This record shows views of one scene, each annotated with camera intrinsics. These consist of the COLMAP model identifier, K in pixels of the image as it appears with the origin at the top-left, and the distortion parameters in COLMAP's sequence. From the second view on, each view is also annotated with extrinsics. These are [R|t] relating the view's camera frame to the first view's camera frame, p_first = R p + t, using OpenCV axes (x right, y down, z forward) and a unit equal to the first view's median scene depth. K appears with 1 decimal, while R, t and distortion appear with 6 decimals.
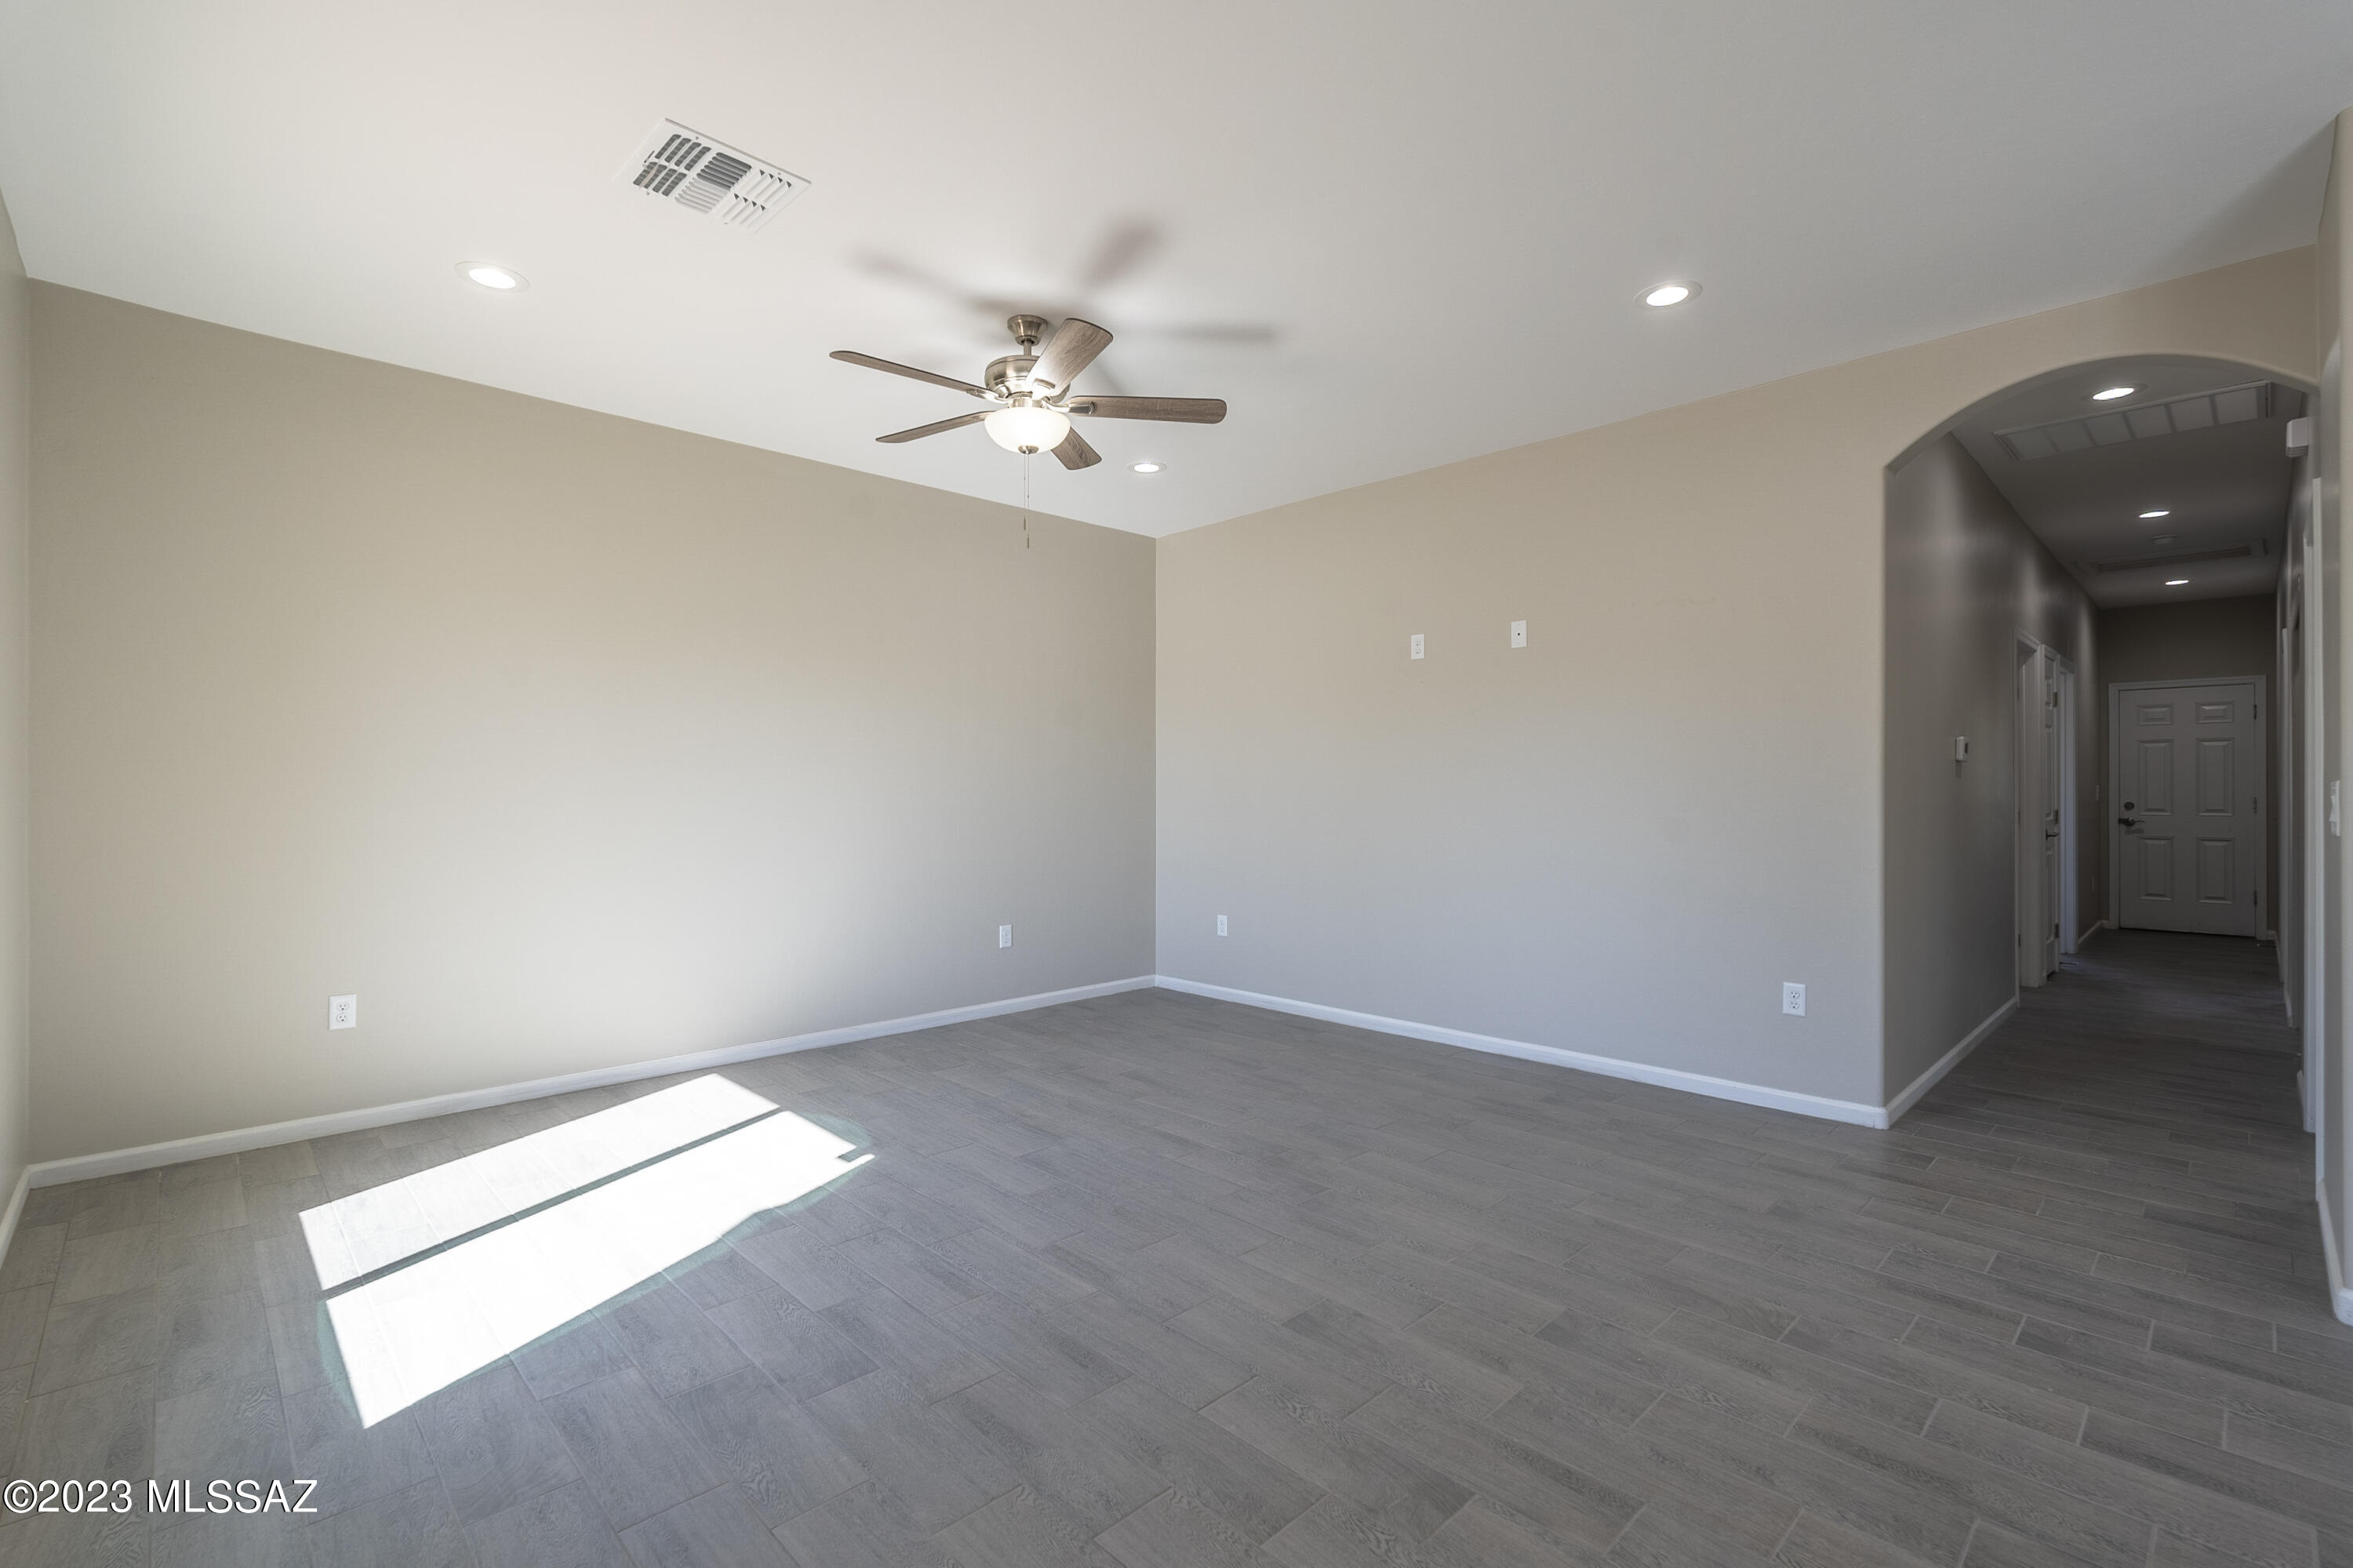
lens RADIAL K [[1022.4, 0, 1169.3], [0, 1022.4, 785.9], [0, 0, 1]] dist [-0.010316, 0.000121]
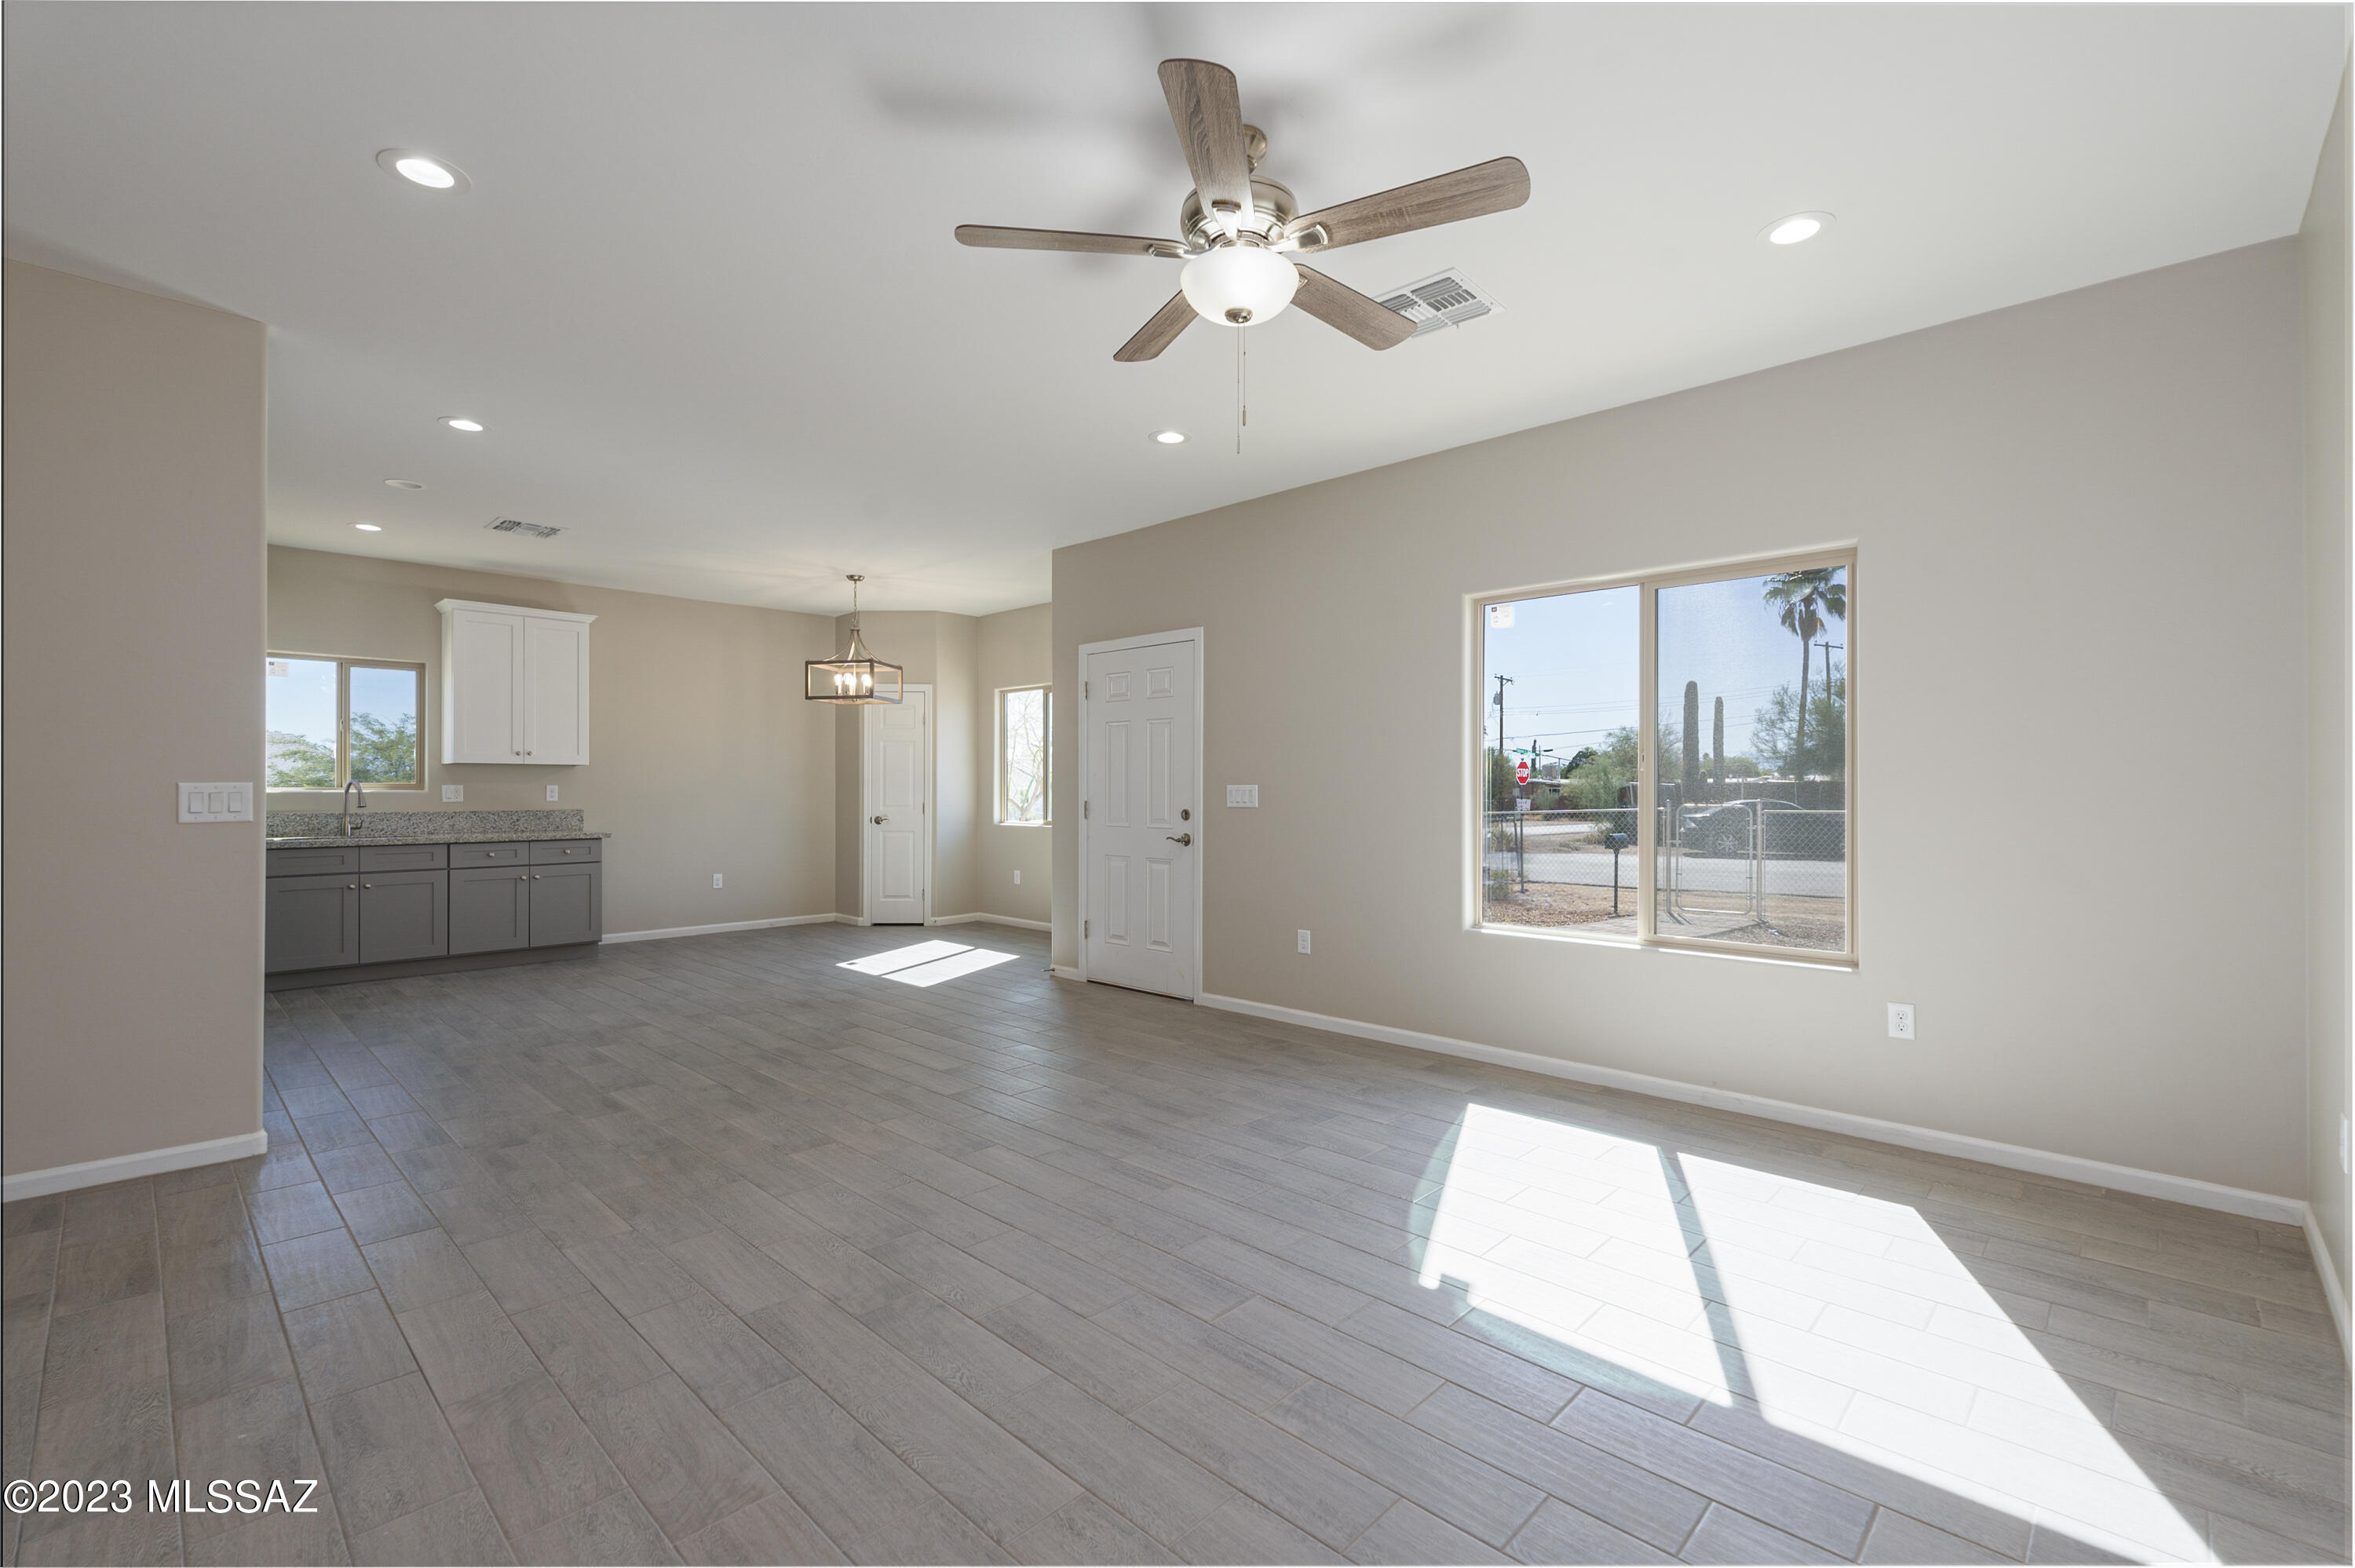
lens RADIAL K [[1030.6, 0, 1177.5], [0, 1030.6, 784.0], [0, 0, 1]] dist [-0.014183, -0.000064]
pose [[-0.999426, -0.001972, -0.033824, -0.101694], [-0.001770, 0.999981, -0.005988, 0.003546], [0.033835, -0.005925, -0.999410, 2.444604]]
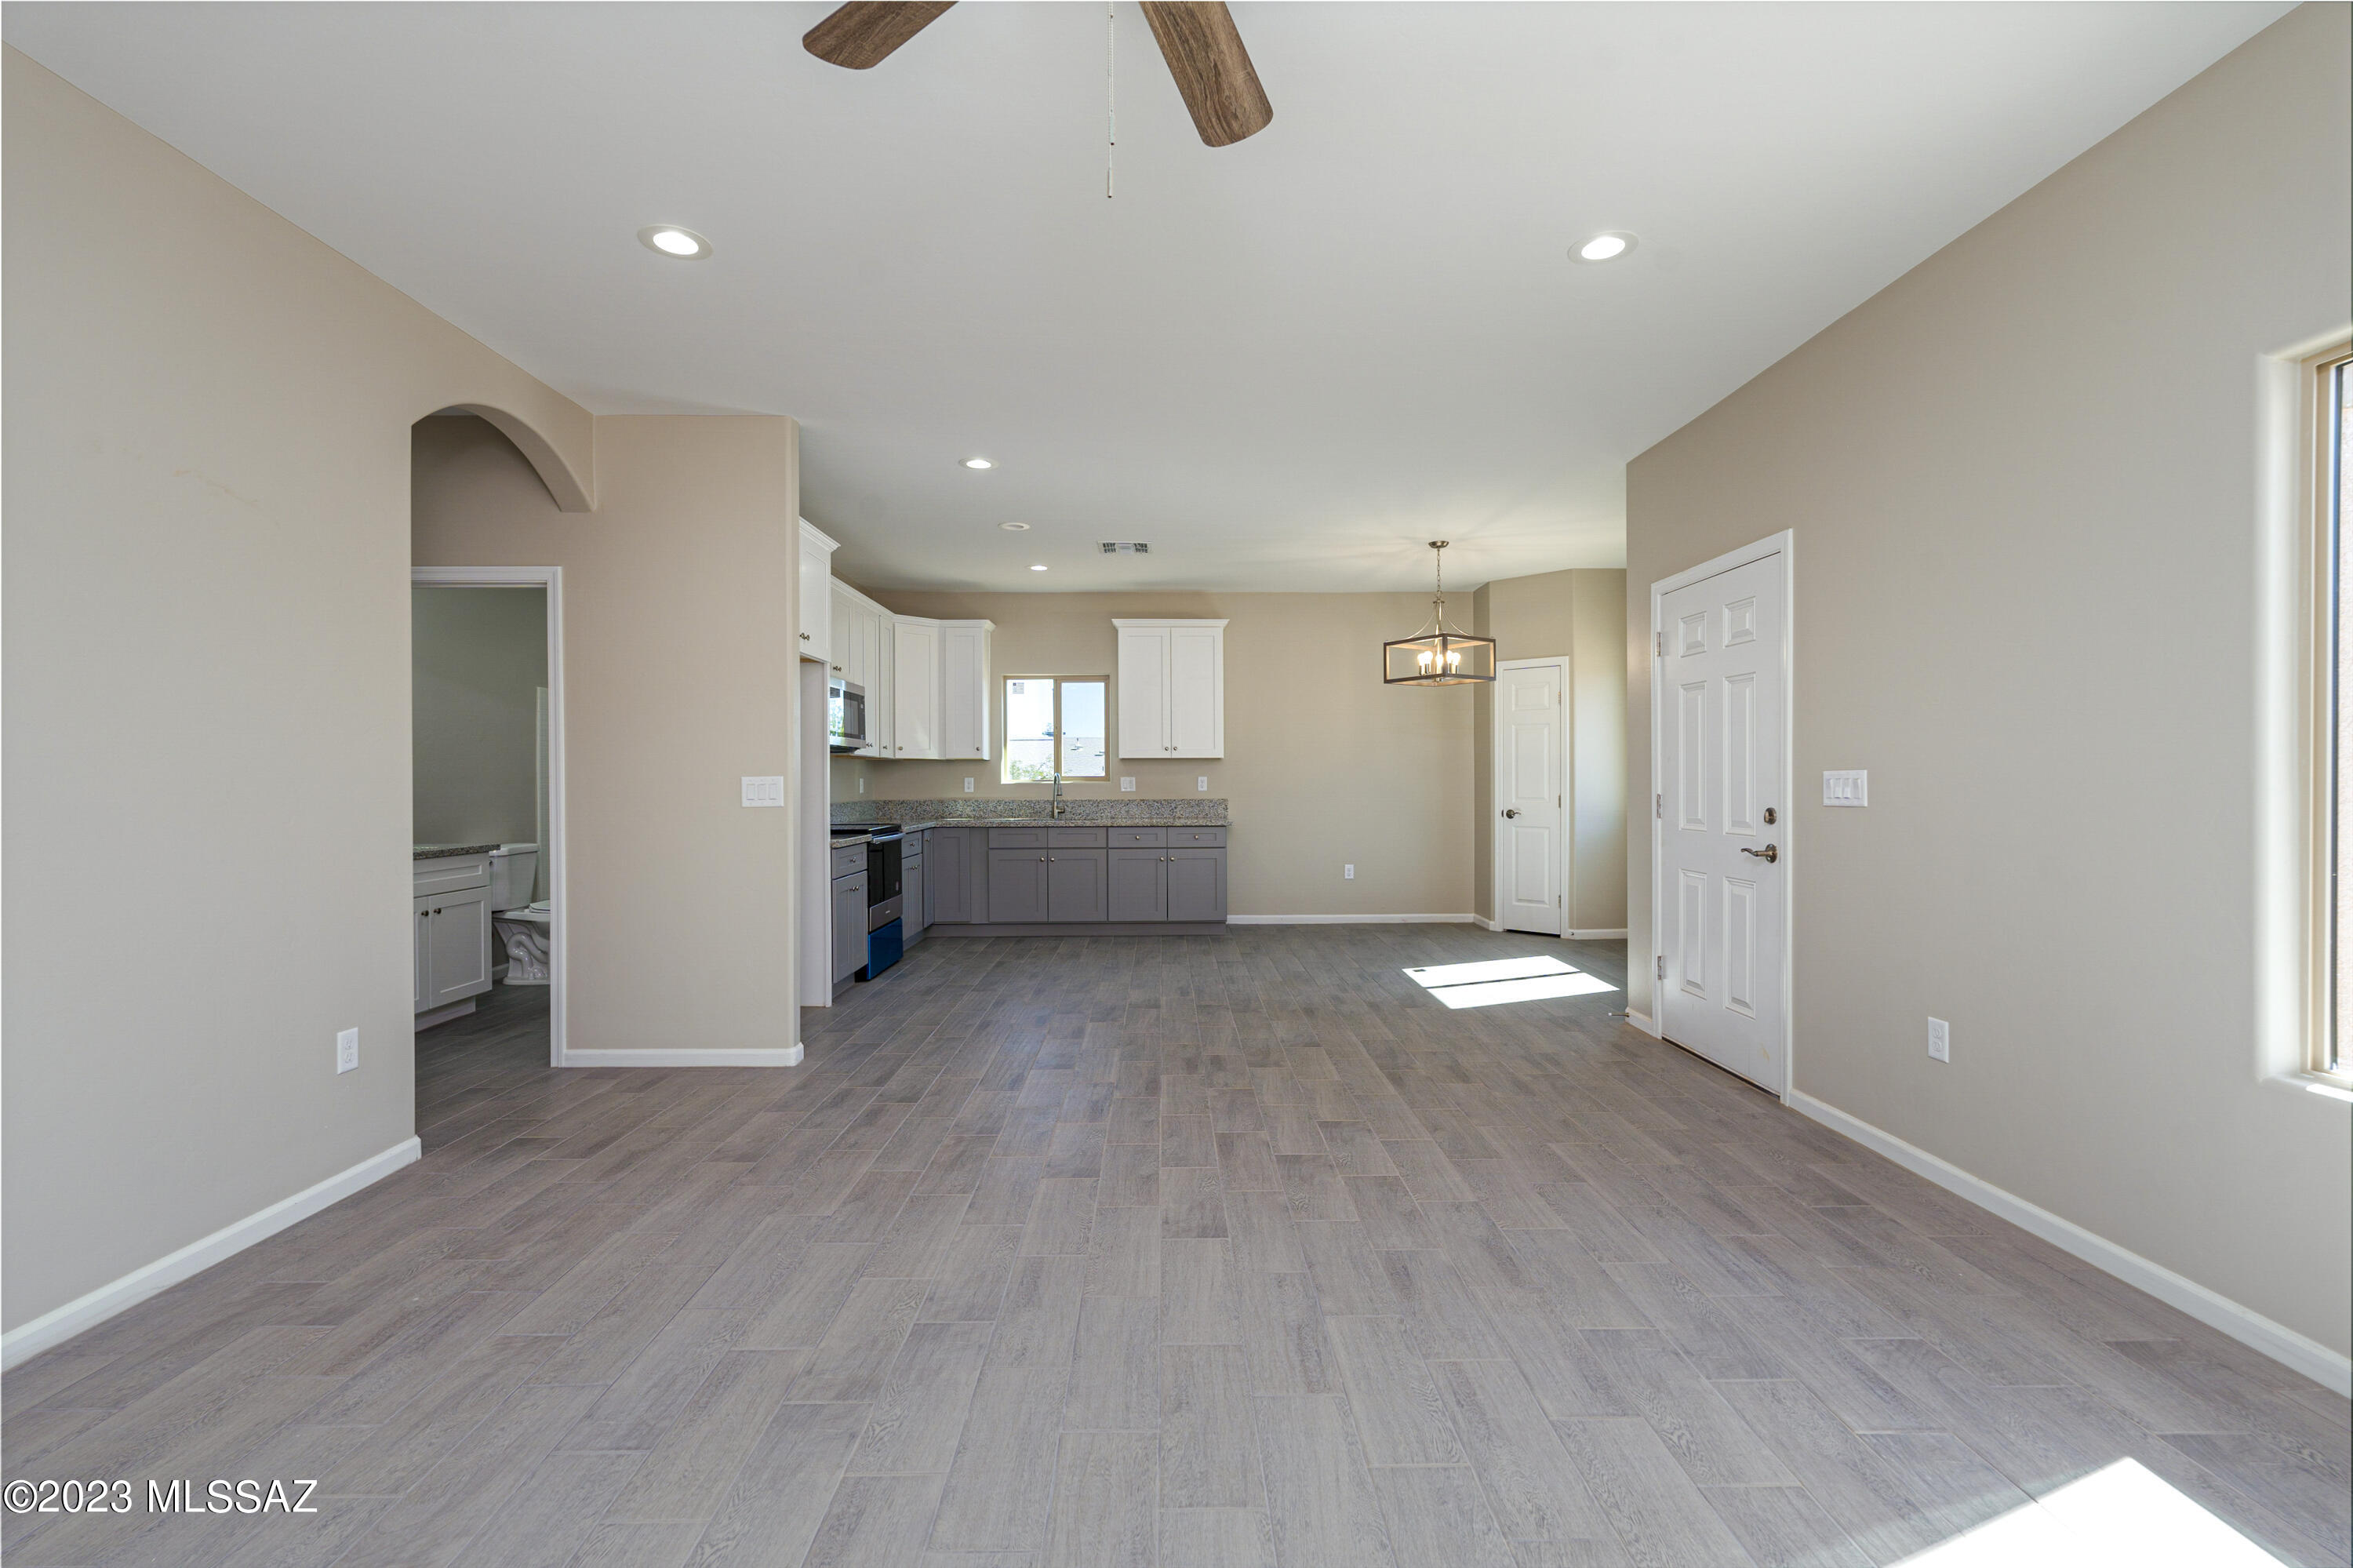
lens RADIAL K [[1022.4, 0, 1169.3], [0, 1022.4, 785.9], [0, 0, 1]] dist [-0.010316, 0.000121]
pose [[-0.722771, -0.002388, 0.691084, -0.626747], [0.002179, 0.999981, 0.005734, 0.003221], [-0.691084, 0.005651, -0.722752, 1.823516]]
